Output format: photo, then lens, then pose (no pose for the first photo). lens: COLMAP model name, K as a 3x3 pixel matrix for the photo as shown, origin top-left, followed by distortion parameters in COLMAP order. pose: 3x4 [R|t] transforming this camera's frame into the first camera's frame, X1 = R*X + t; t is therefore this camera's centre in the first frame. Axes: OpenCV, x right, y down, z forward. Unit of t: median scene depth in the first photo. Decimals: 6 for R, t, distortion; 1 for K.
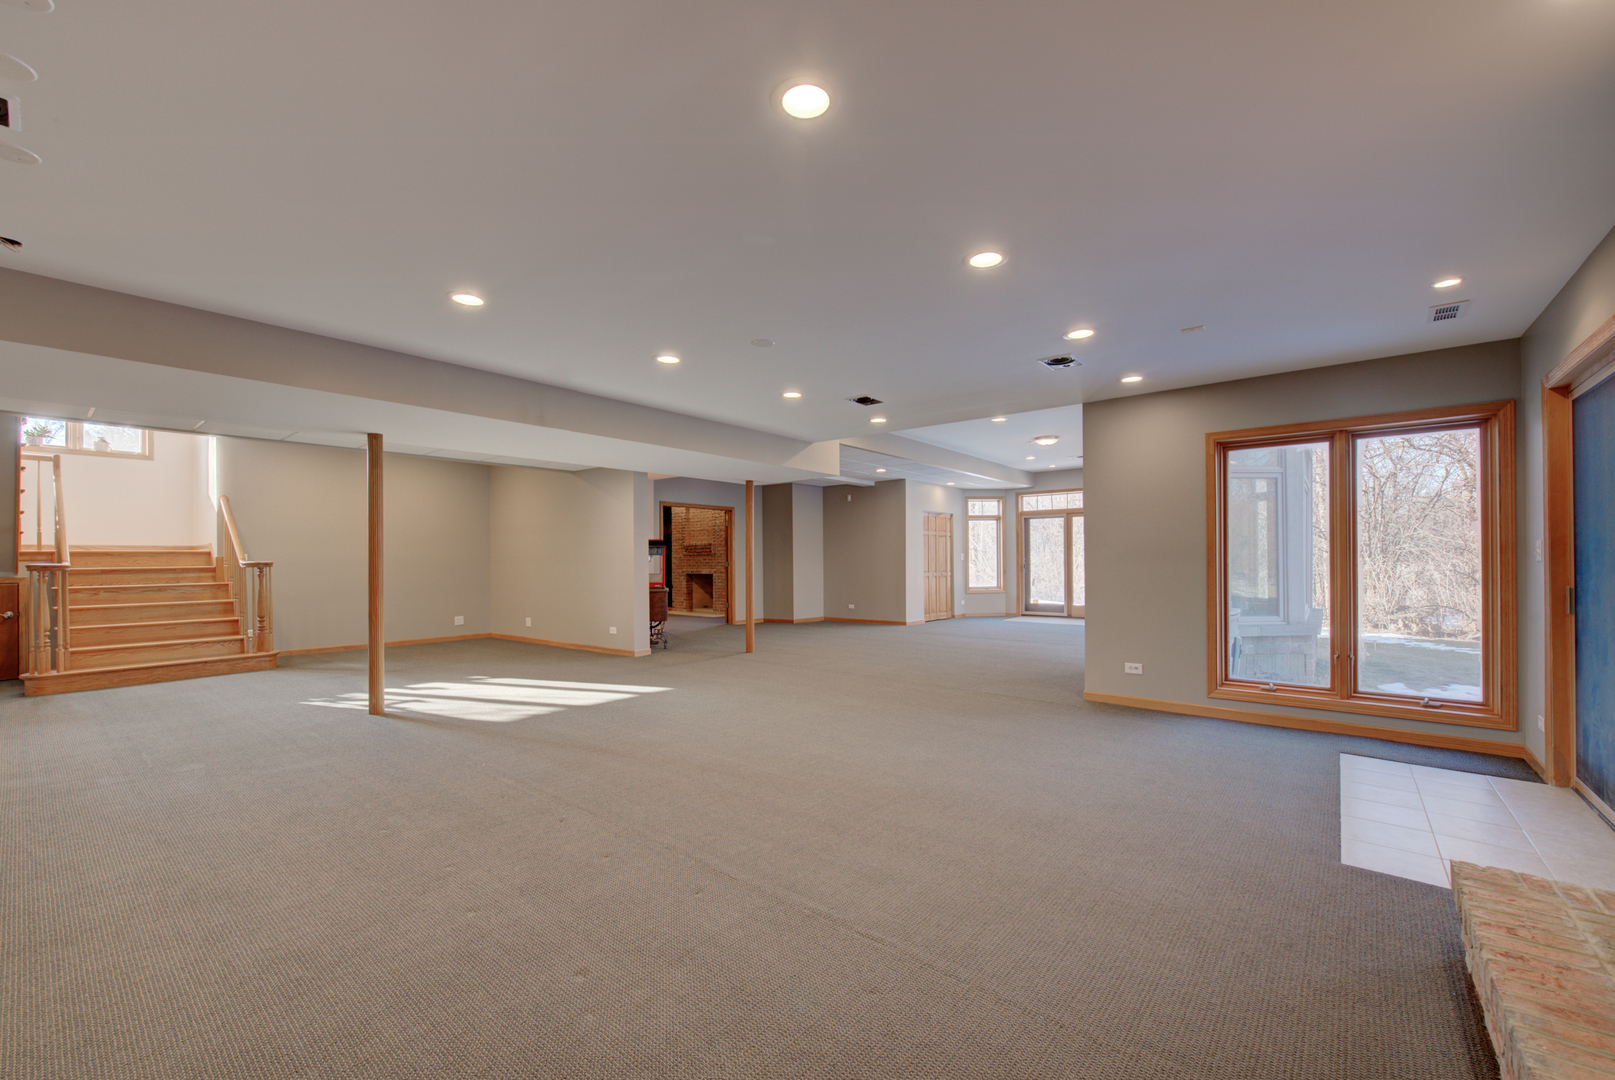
lens RADIAL K [[650.2, 0, 799.8], [0, 650.2, 554.9], [0, 0, 1]] dist [0.001888, -0.001843]
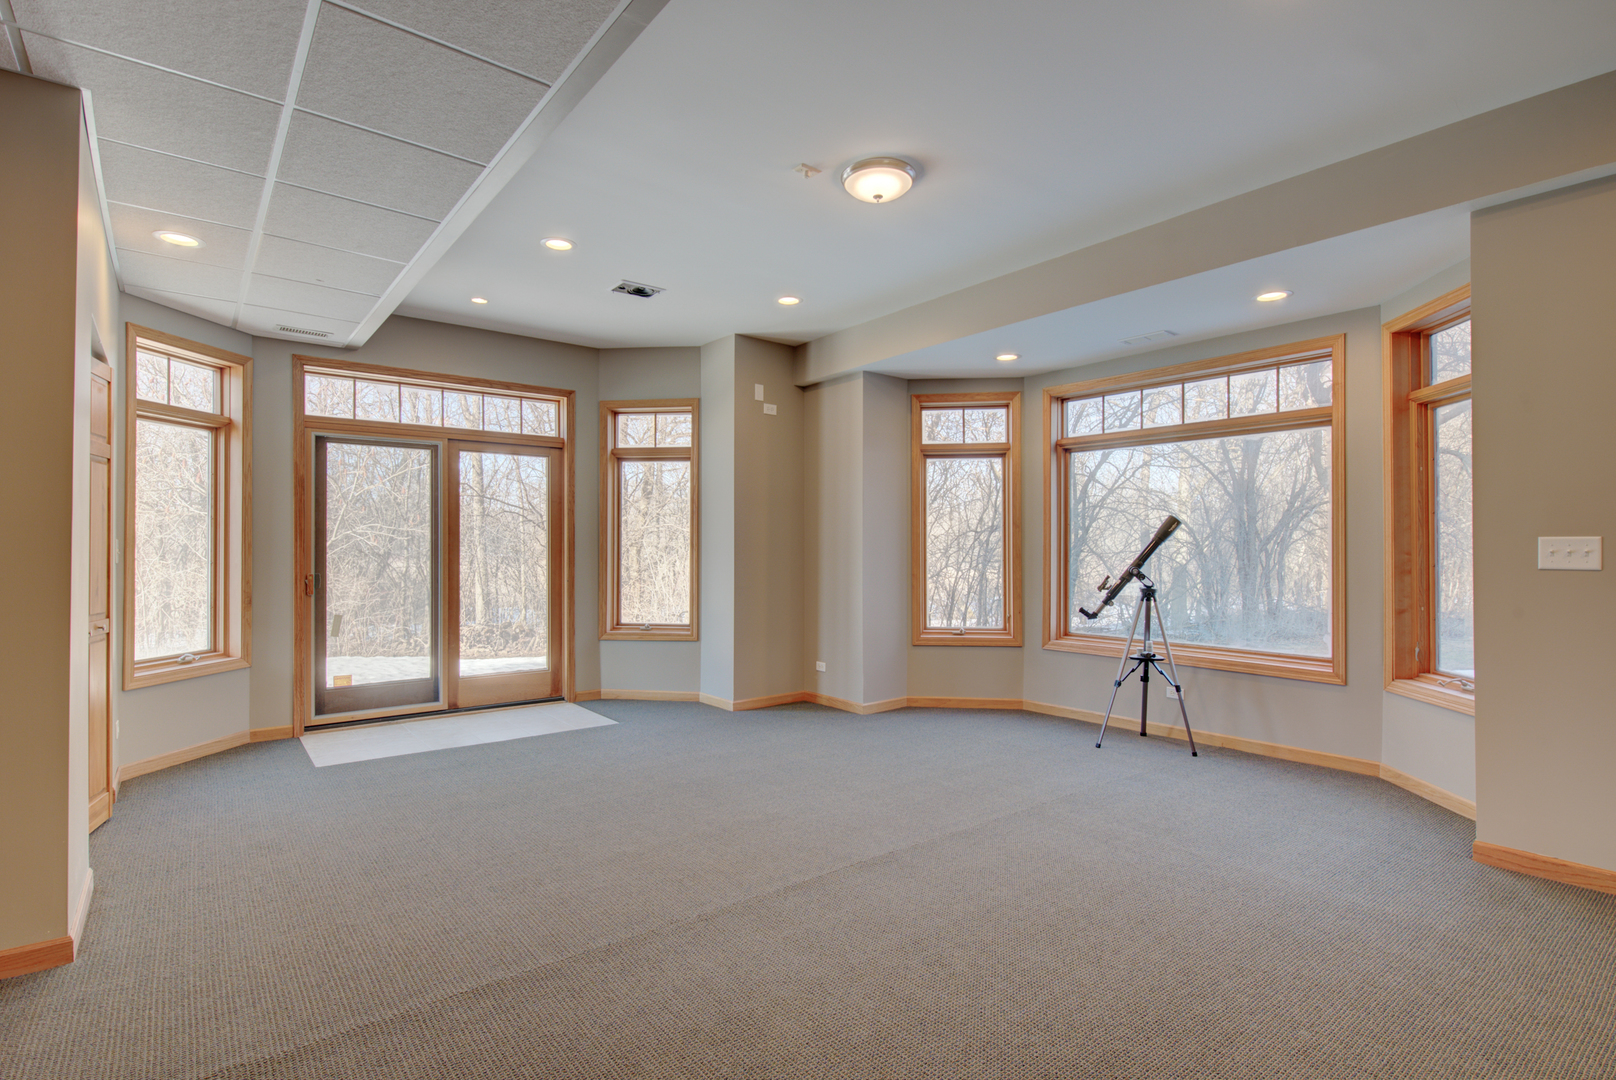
lens RADIAL K [[817.6, 0, 800.9], [0, 817.6, 542.3], [0, 0, 1]] dist [0.023923, 0.000492]
pose [[0.211832, 0.019238, 0.977117, -0.017017], [-0.005864, 0.999813, -0.018413, 0.004419], [-0.977289, -0.001830, 0.211905, 0.695193]]
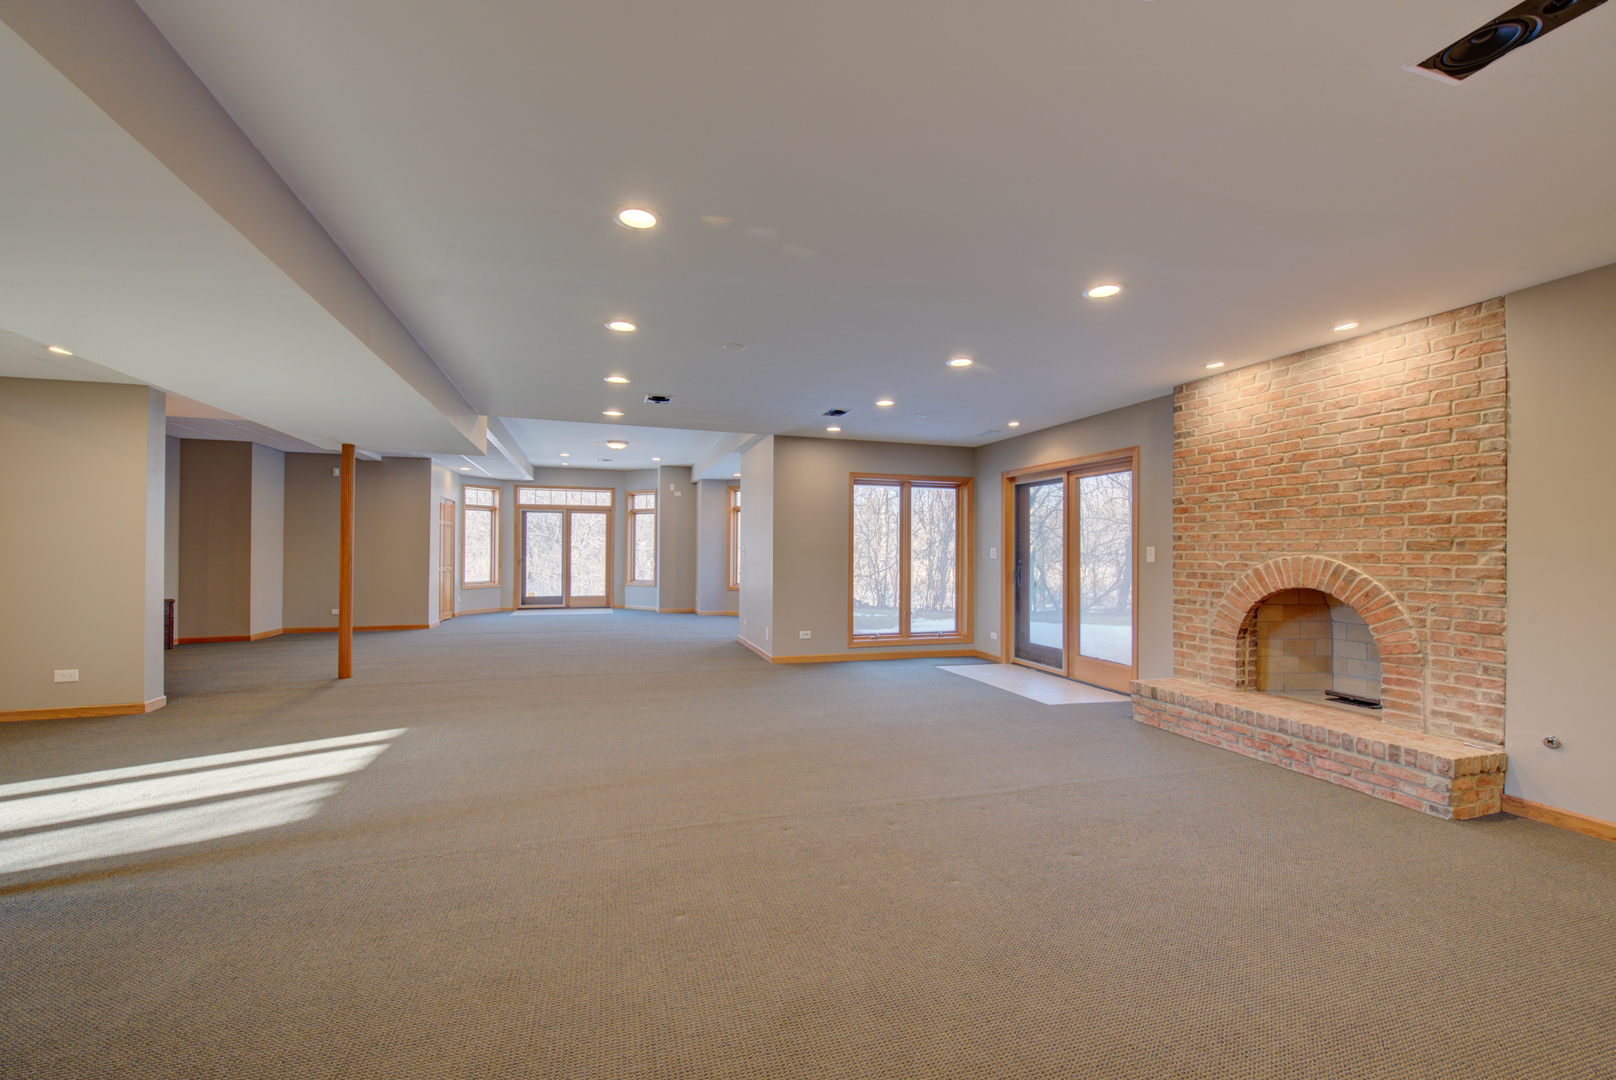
lens RADIAL K [[650.6, 0, 803.8], [0, 650.6, 545.9], [0, 0, 1]] dist [0.001888, -0.001843]
pose [[0.541563, 0.016609, 0.840496, -0.266568], [-0.015139, 0.999835, -0.010003, 0.000140], [-0.840524, -0.007307, 0.541725, 0.105837]]
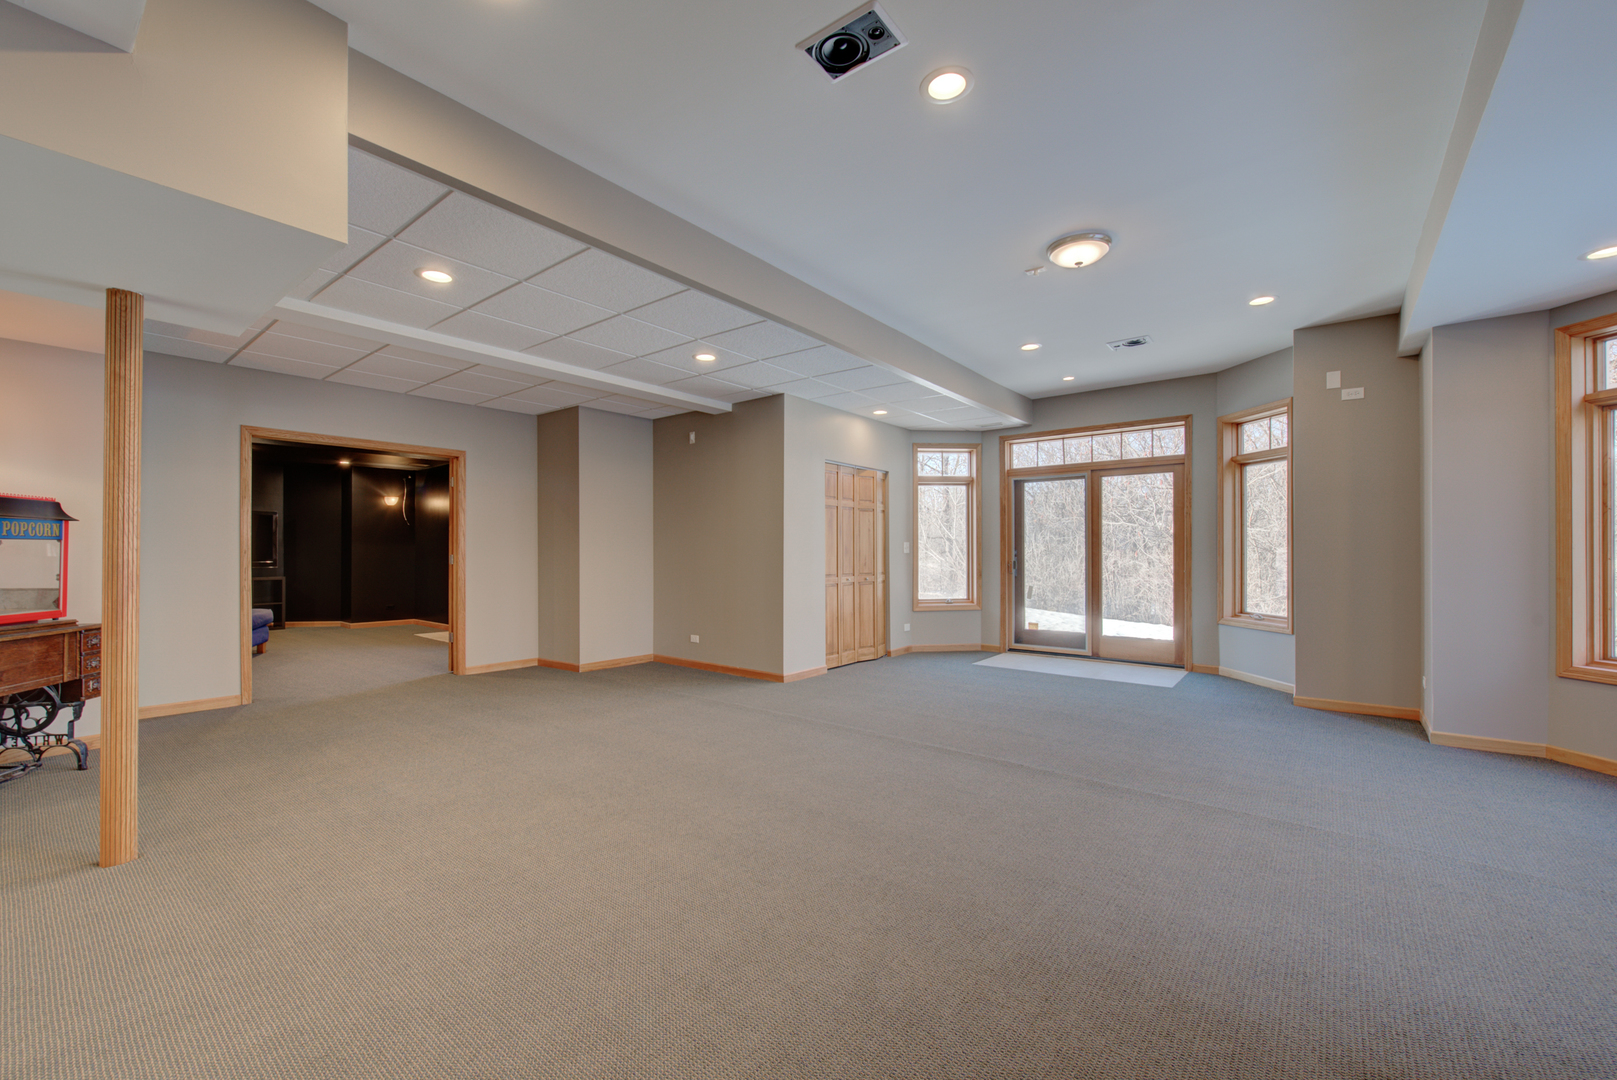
lens RADIAL K [[651.0, 0, 790.0], [0, 651.0, 543.8], [0, 0, 1]] dist [0.001888, -0.001843]
pose [[0.999961, 0.005599, 0.006866, 0.149942], [-0.005584, 0.999982, -0.002197, 0.001576], [-0.006878, 0.002159, 0.999974, 0.445755]]
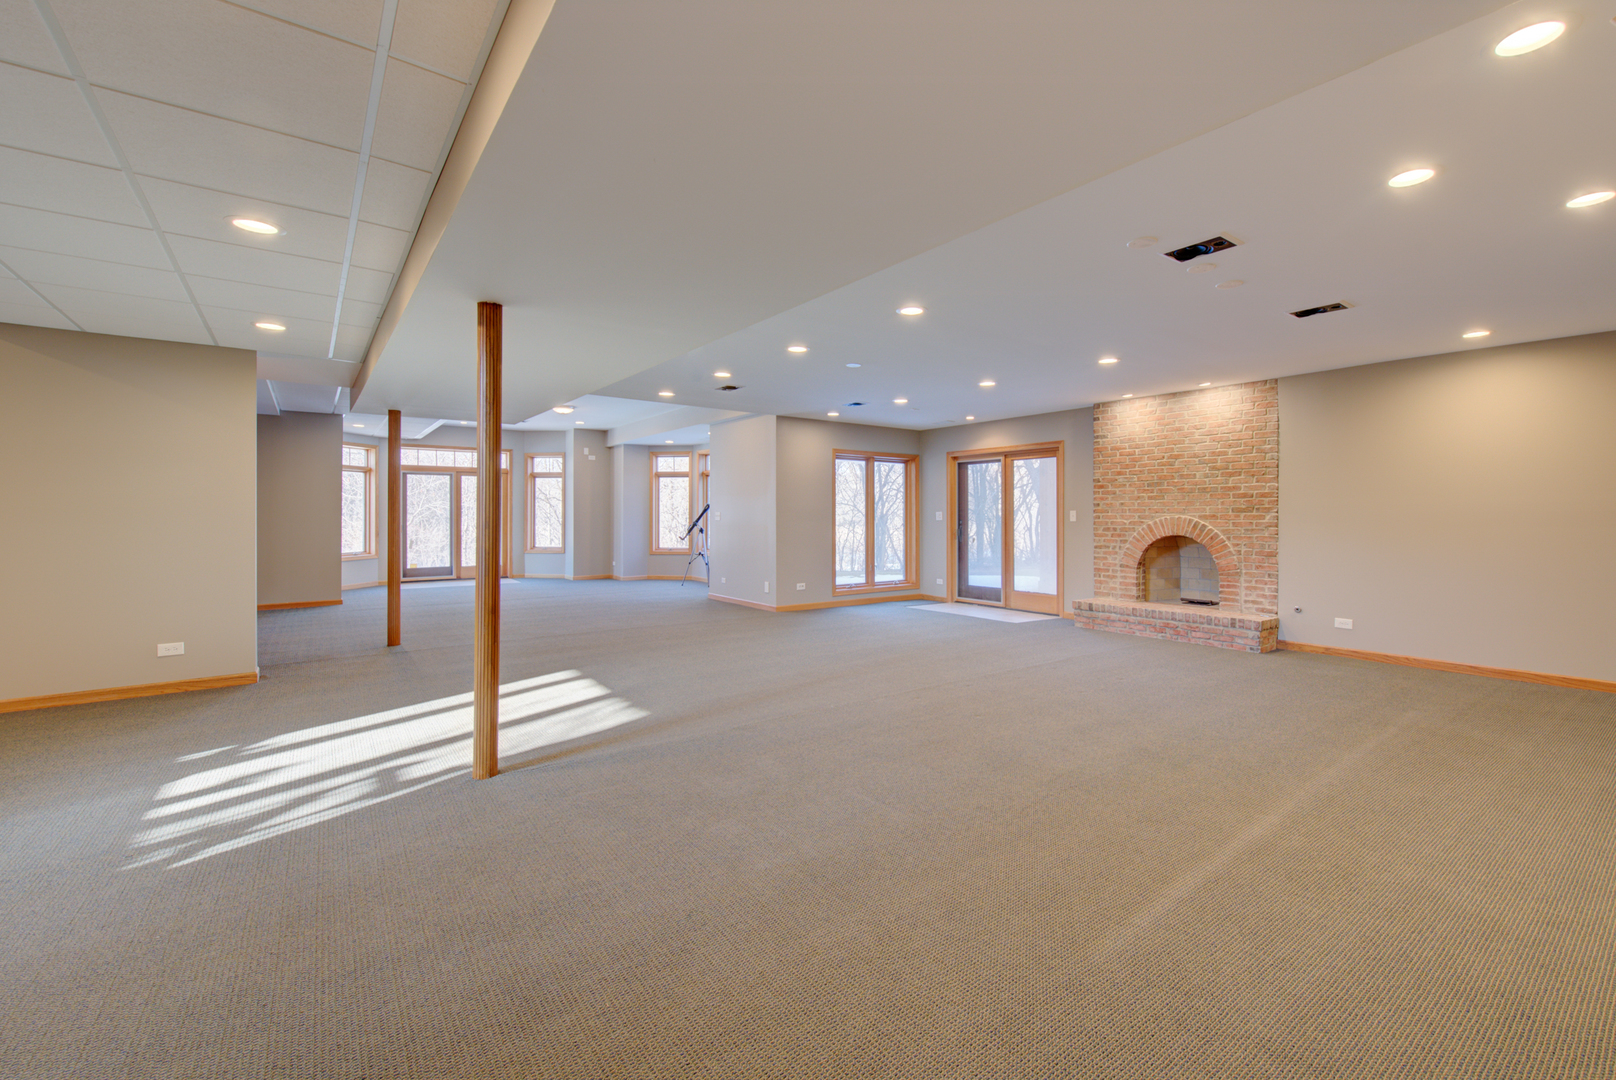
lens RADIAL K [[691.0, 0, 852.9], [0, 691.0, 512.2], [0, 0, 1]] dist [0.007273, -0.000630]
pose [[0.209110, 0.011672, 0.977822, -0.469487], [-0.007308, 0.999920, -0.010373, 0.002774], [-0.977865, -0.004977, 0.209179, 0.211306]]
